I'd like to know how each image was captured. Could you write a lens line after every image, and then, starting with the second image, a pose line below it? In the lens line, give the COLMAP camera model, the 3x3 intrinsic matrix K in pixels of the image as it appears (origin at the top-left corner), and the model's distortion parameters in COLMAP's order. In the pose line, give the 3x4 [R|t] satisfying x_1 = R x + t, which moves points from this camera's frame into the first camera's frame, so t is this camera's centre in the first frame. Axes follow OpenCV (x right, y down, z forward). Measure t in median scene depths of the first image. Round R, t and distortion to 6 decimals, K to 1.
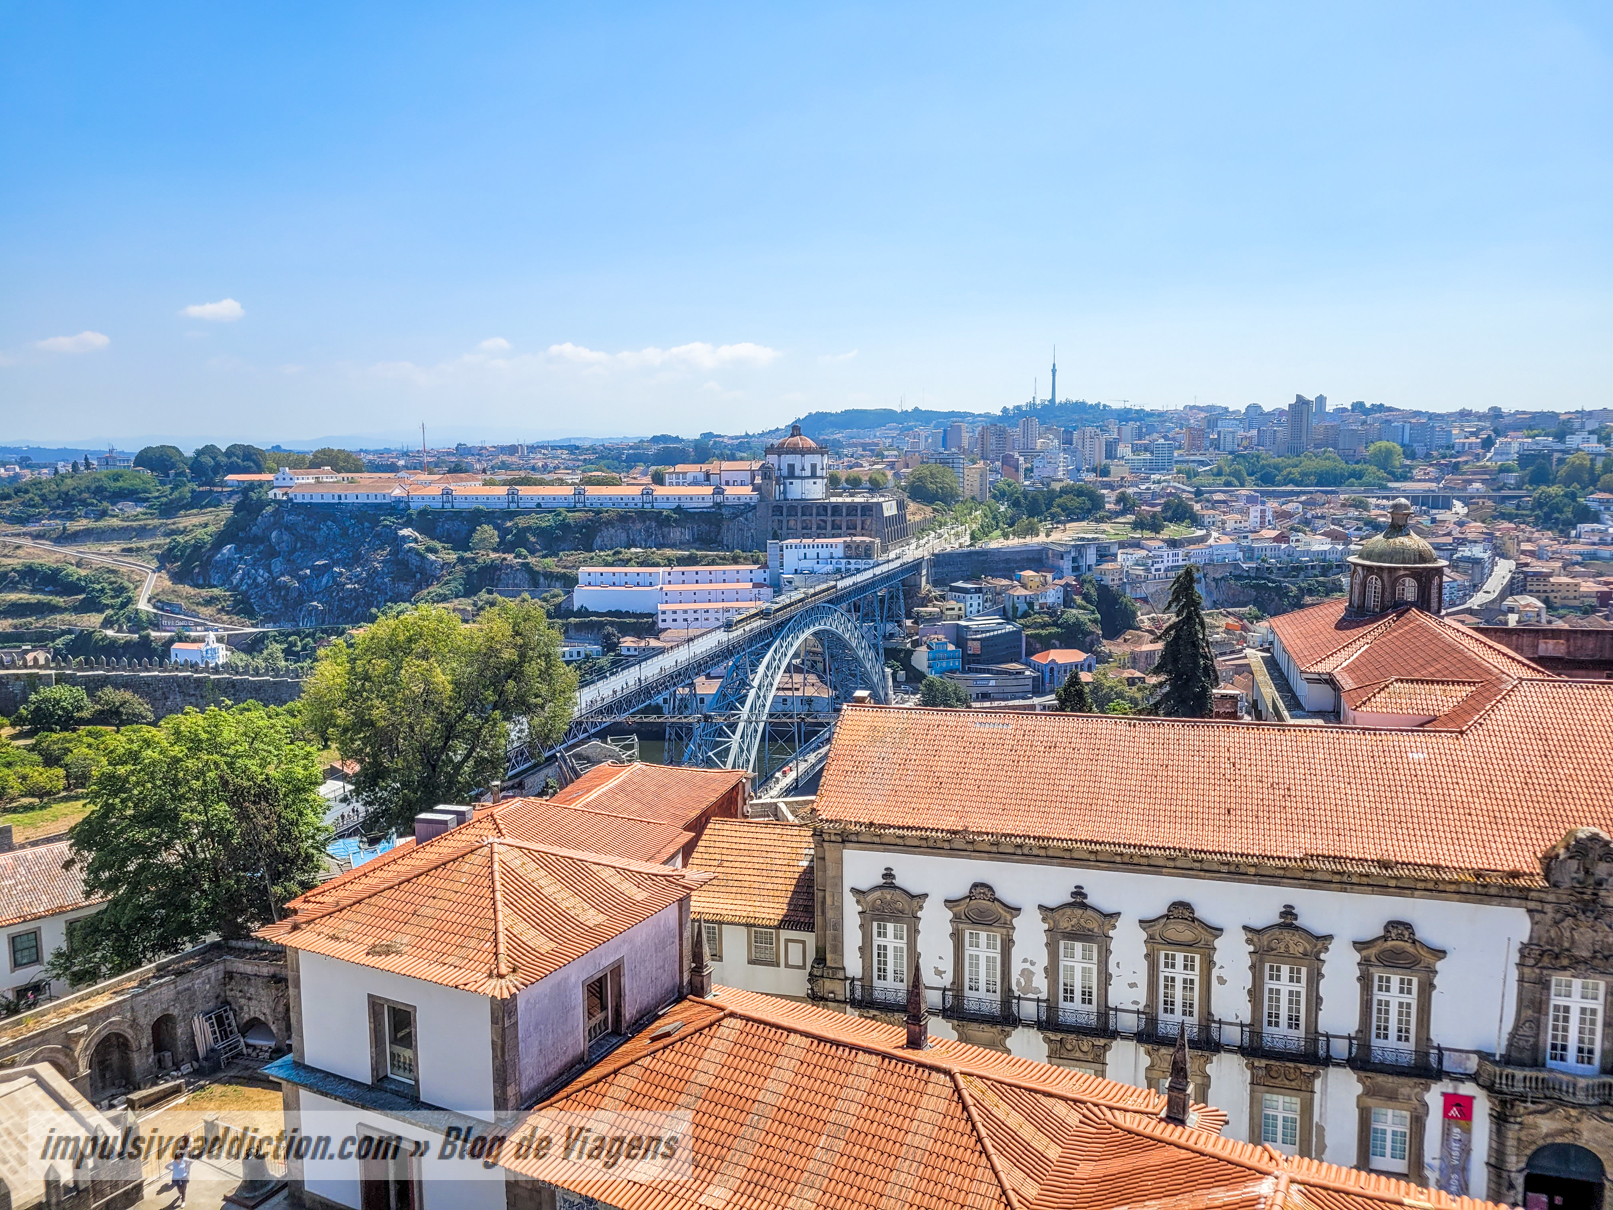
lens RADIAL K [[1212.2, 0, 812.6], [0, 1212.2, 600.5], [0, 0, 1]] dist [0.065330, -0.057536]
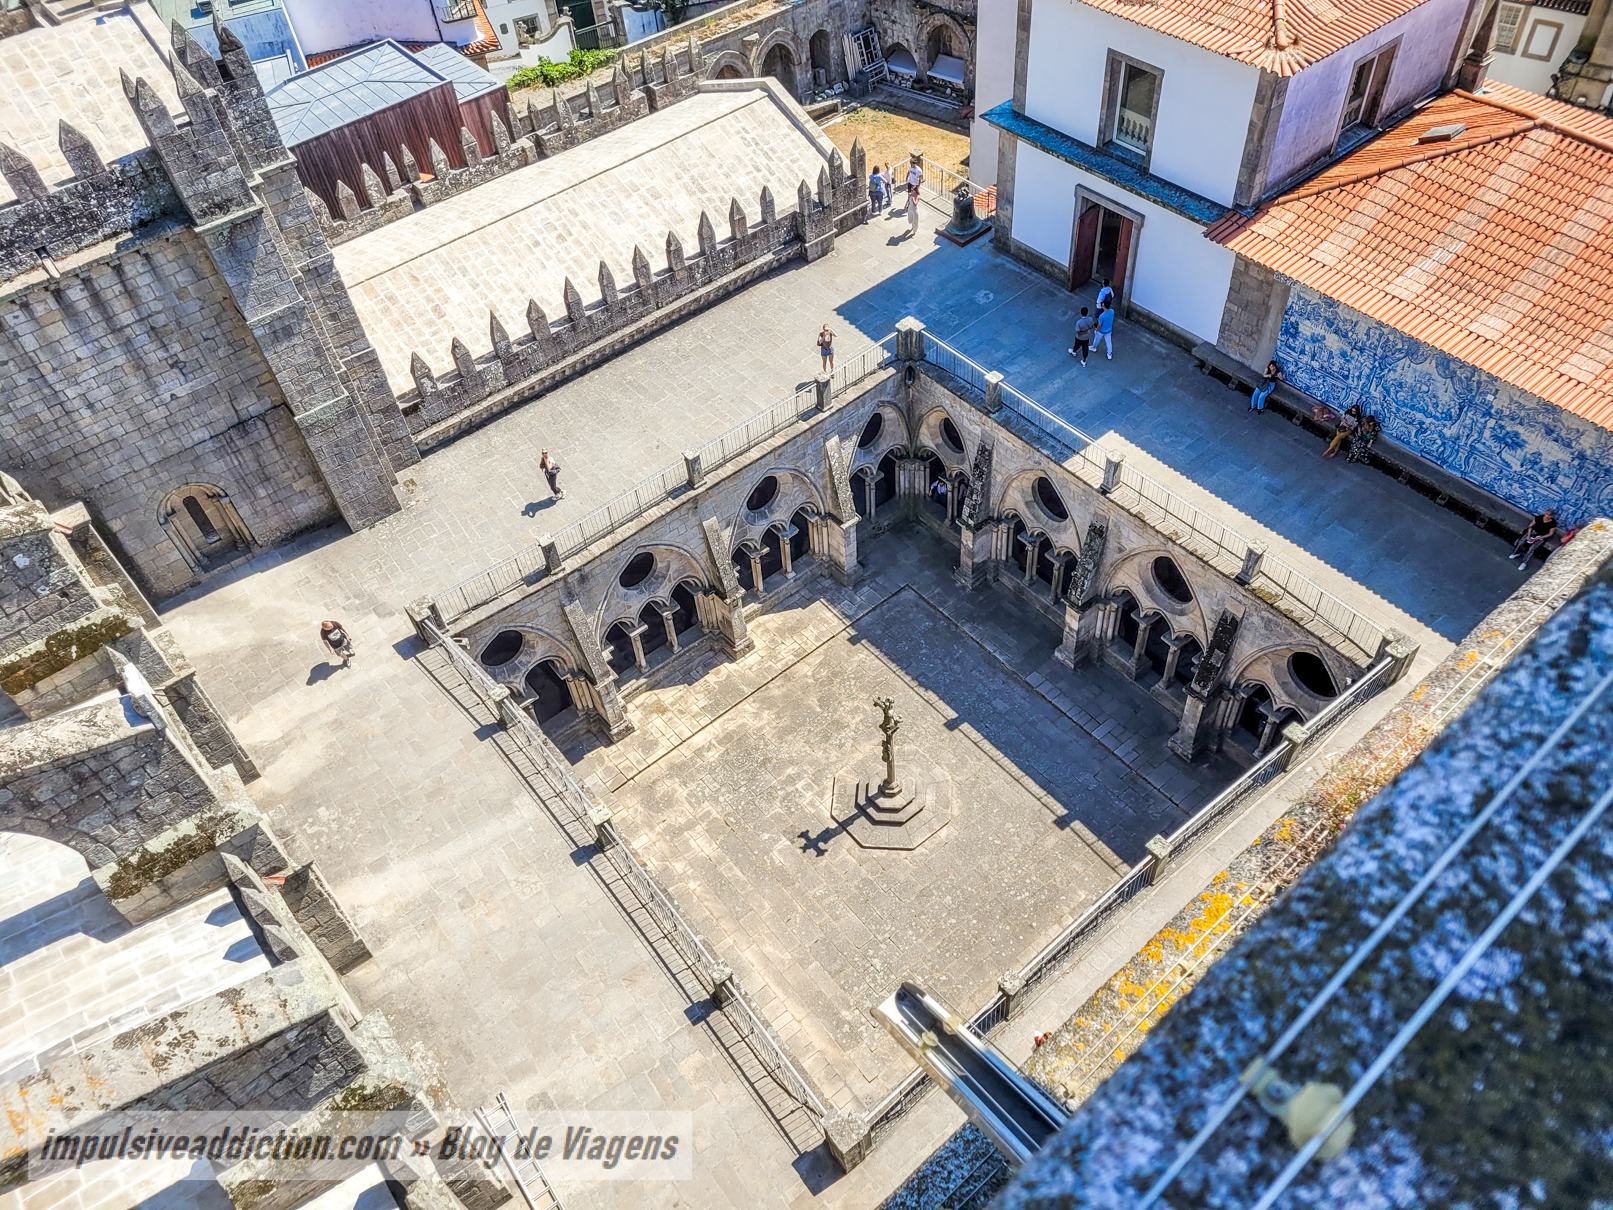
lens RADIAL K [[1212.2, 0, 801.4], [0, 1212.2, 632.3], [0, 0, 1]] dist [0.065330, -0.057536]
pose [[0.916478, 0.259739, -0.304307, -0.100140], [0.023698, 0.724031, 0.689360, -0.001237], [0.399382, -0.638995, 0.657404, 0.014135]]
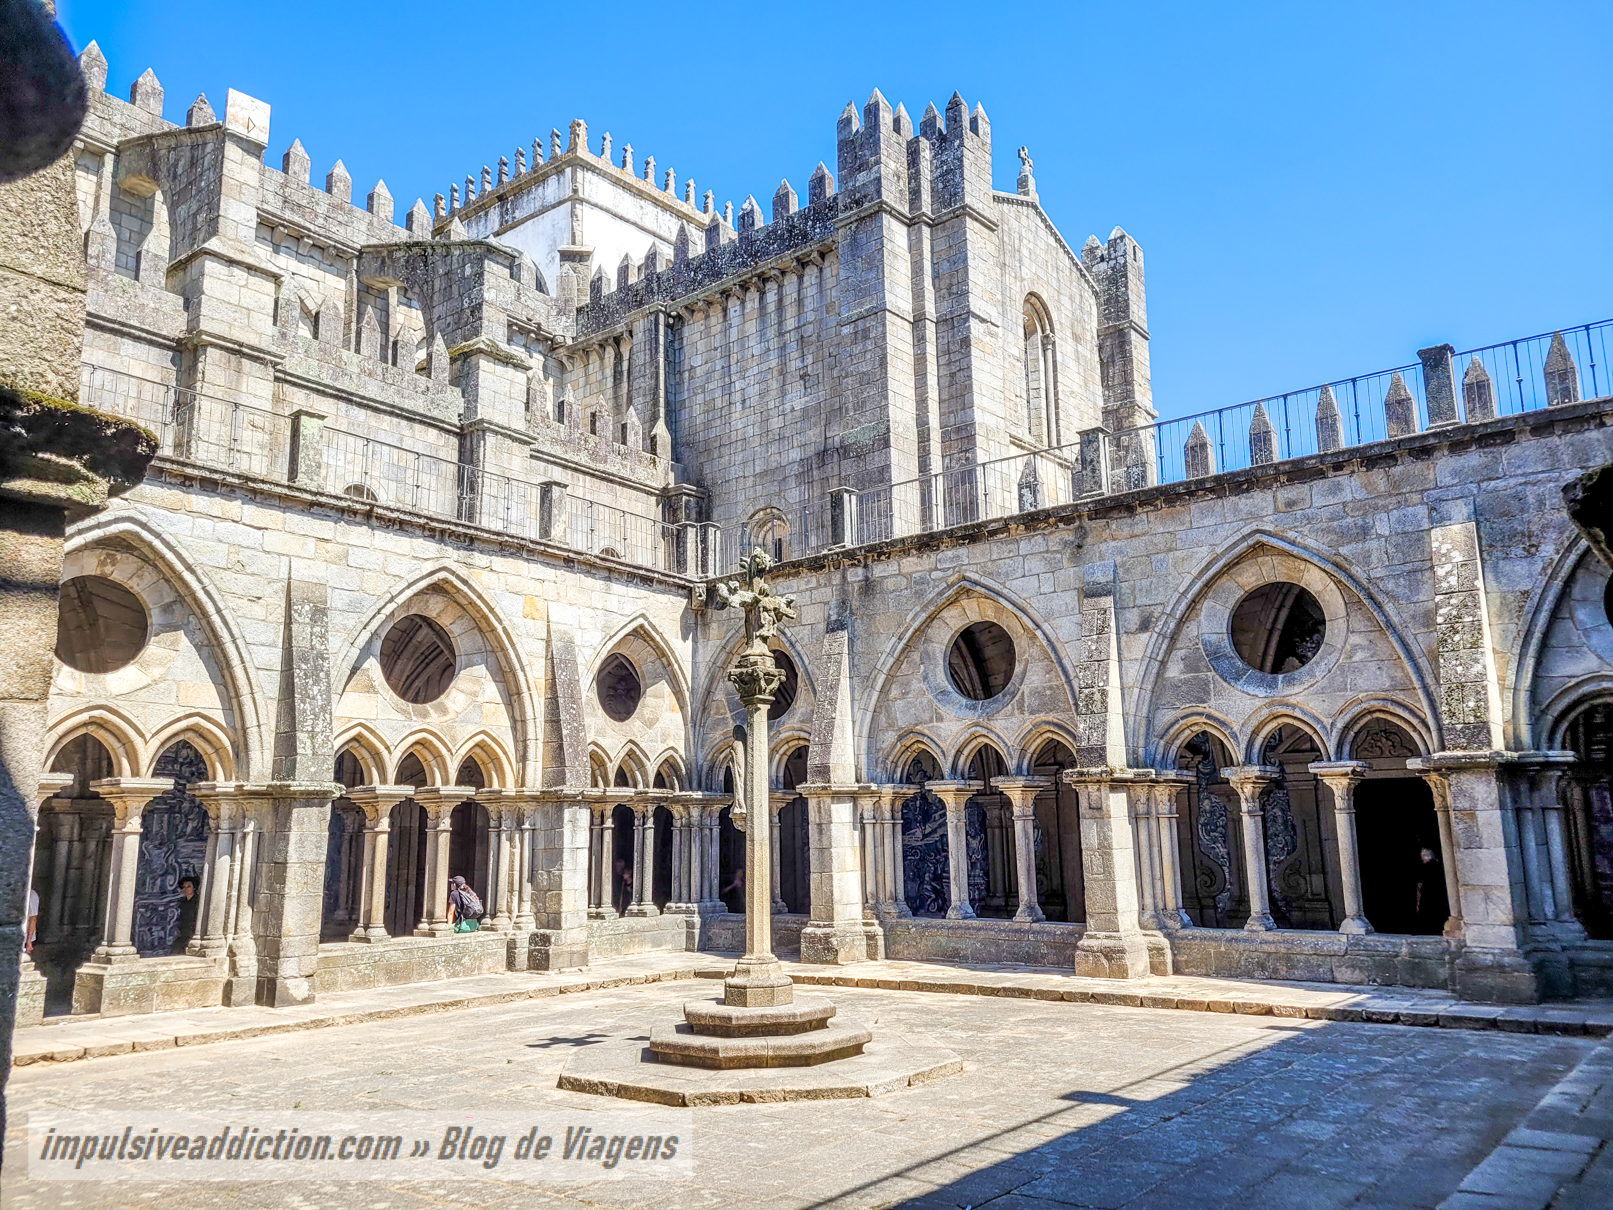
lens RADIAL K [[1212.2, 0, 807.5], [0, 1212.2, 601.0], [0, 0, 1]] dist [0.065330, -0.057536]
pose [[-0.169309, -0.182271, -0.968562, -0.032231], [-0.101295, 0.980763, -0.166860, 0.416577], [0.980344, 0.069859, -0.184516, 0.394319]]
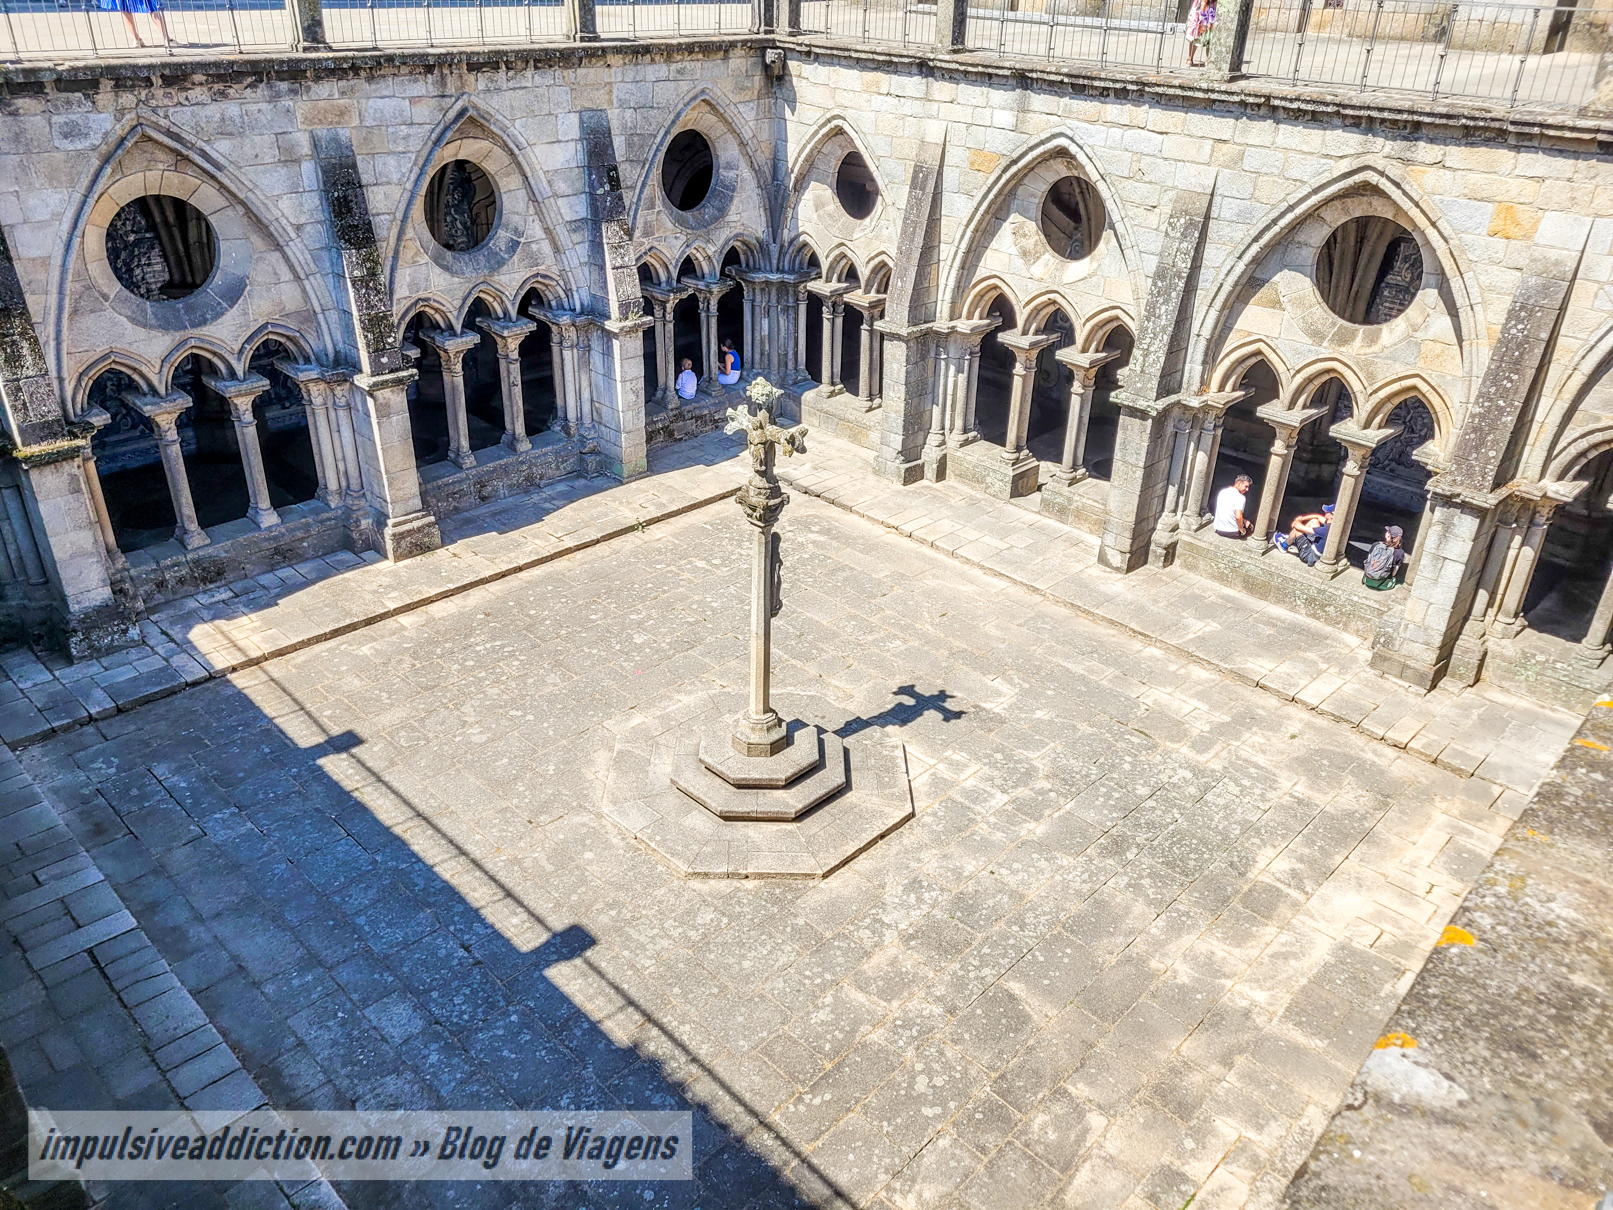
lens RADIAL K [[1212.2, 0, 795.7], [0, 1212.2, 596.5], [0, 0, 1]] dist [0.065330, -0.057536]
pose [[-0.956570, -0.150640, 0.249561, -0.274578], [0.019678, 0.820800, 0.570877, 0.296392], [-0.290836, 0.550995, -0.782189, 0.516627]]
